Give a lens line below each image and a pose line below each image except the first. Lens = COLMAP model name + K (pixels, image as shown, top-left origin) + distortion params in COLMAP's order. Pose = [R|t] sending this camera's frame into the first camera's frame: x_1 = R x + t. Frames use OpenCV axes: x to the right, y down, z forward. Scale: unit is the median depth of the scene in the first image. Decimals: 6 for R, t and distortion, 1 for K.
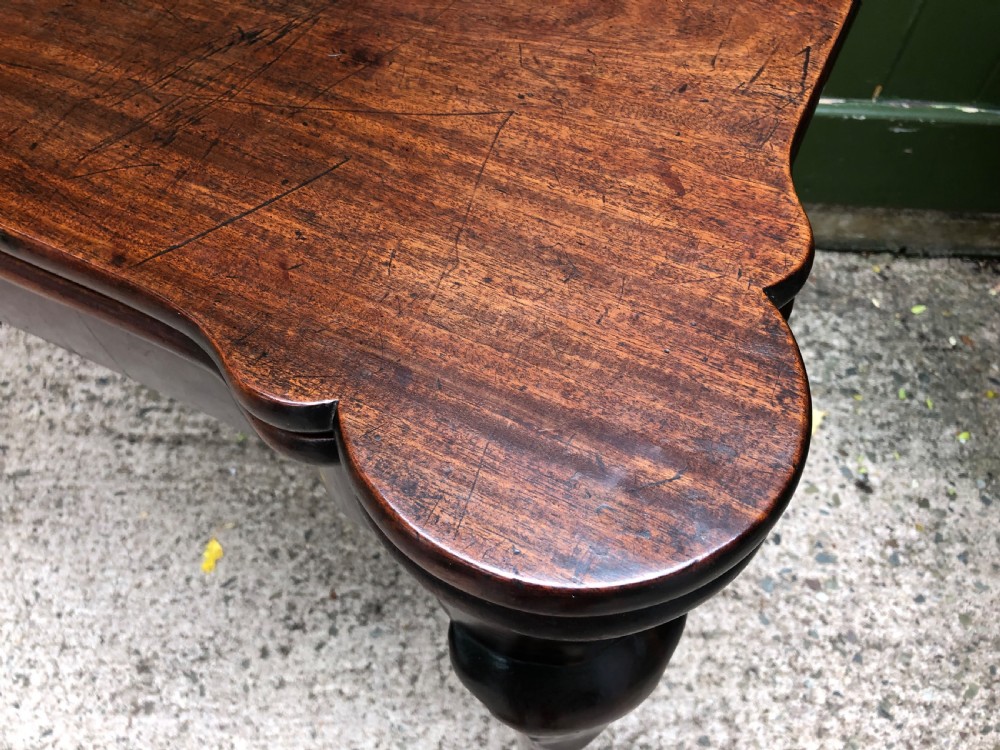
lens RADIAL K [[821.5, 0, 510.4], [0, 821.5, 380.4], [0, 0, 1]] dist [-0.009715, 0.031446]
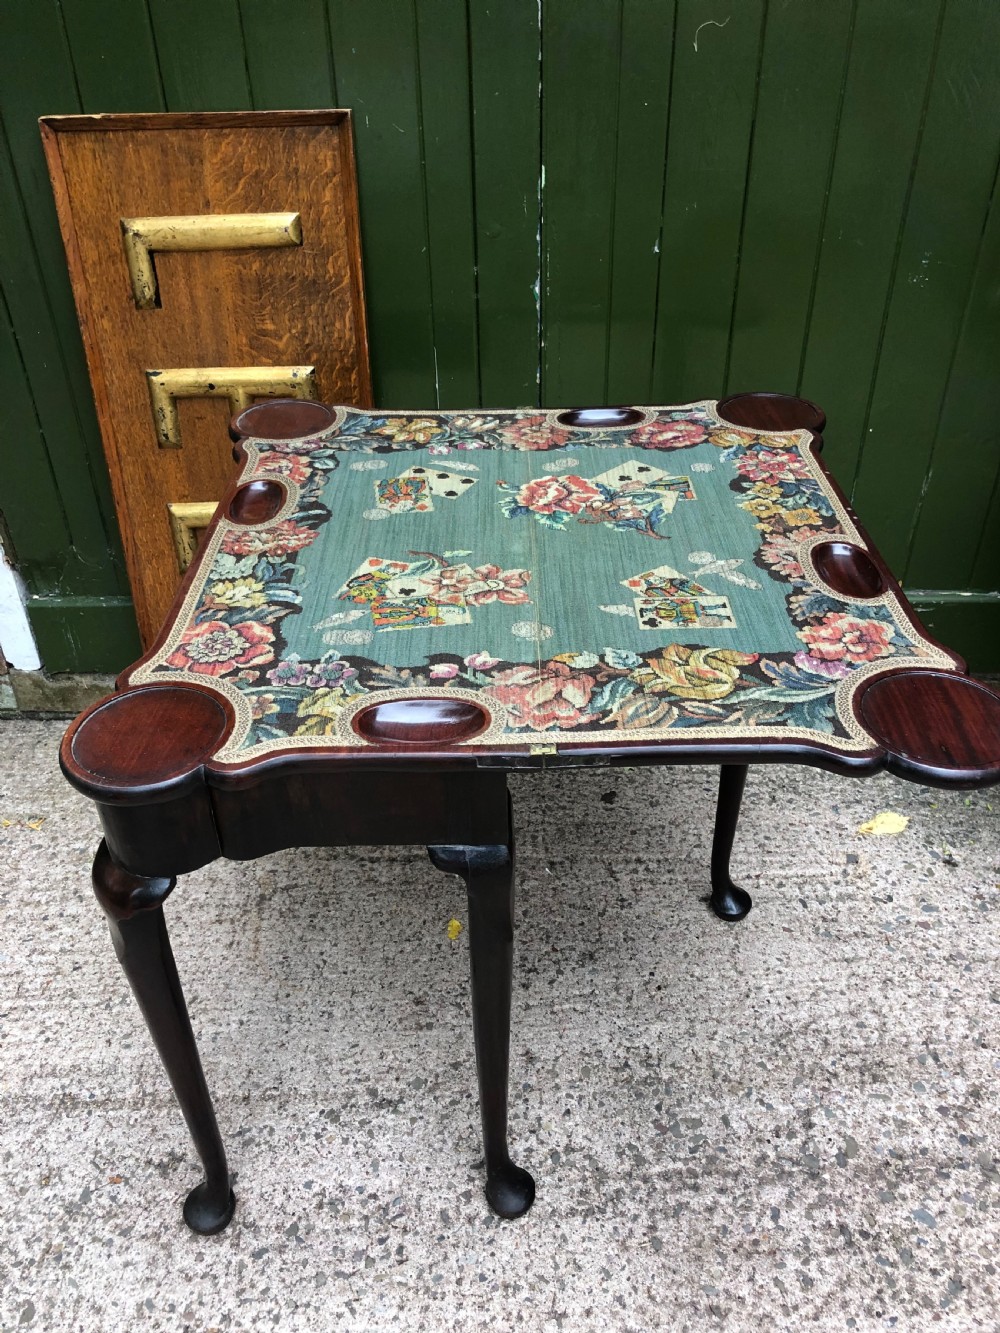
lens RADIAL K [[1095.0, 0, 500.1], [0, 1095.0, 659.9], [0, 0, 1]] dist [-0.009715, 0.031446]
pose [[0.998627, -0.049160, 0.018093, -0.308695], [0.052296, 0.915633, -0.398600, 0.523600], [0.003028, 0.398999, 0.916946, -0.749376]]
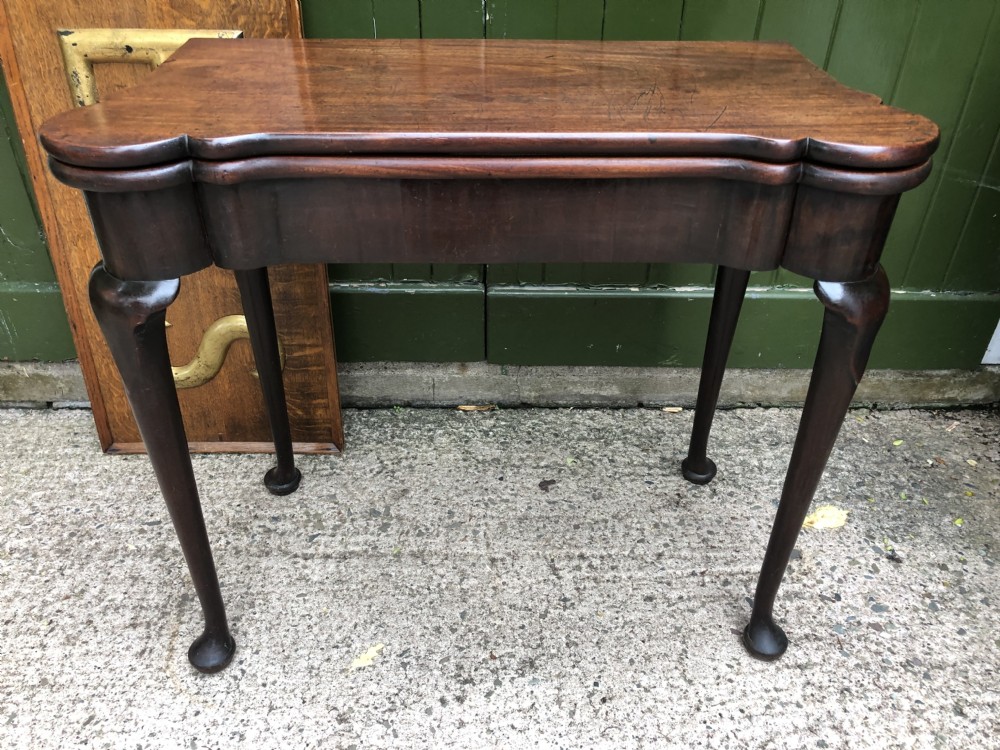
lens RADIAL K [[821.5, 0, 510.7], [0, 821.5, 367.7], [0, 0, 1]] dist [-0.009715, 0.031446]
pose [[0.996808, -0.039141, 0.069583, -0.256046], [0.063705, 0.915279, -0.397751, 0.353990], [-0.048120, 0.400914, 0.914851, -0.271595]]
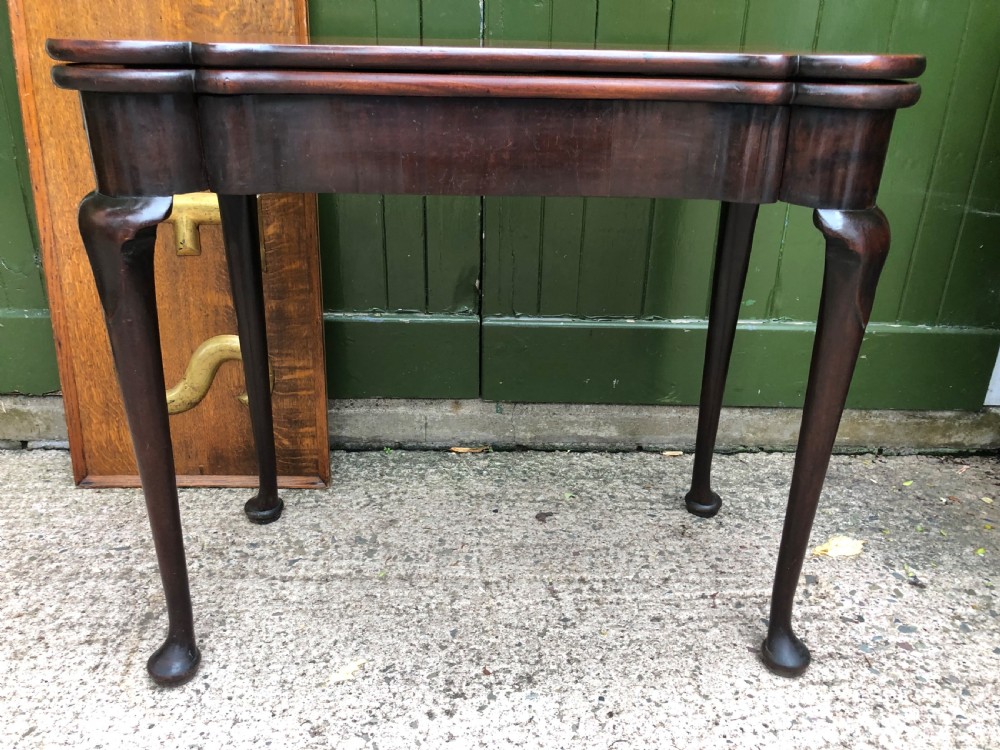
lens RADIAL K [[821.5, 0, 512.7], [0, 821.5, 369.3], [0, 0, 1]] dist [-0.009715, 0.031446]
pose [[0.995909, -0.021102, 0.087858, -0.267202], [0.067553, 0.819644, -0.568877, 0.552809], [-0.060008, 0.572485, 0.817717, -0.119445]]
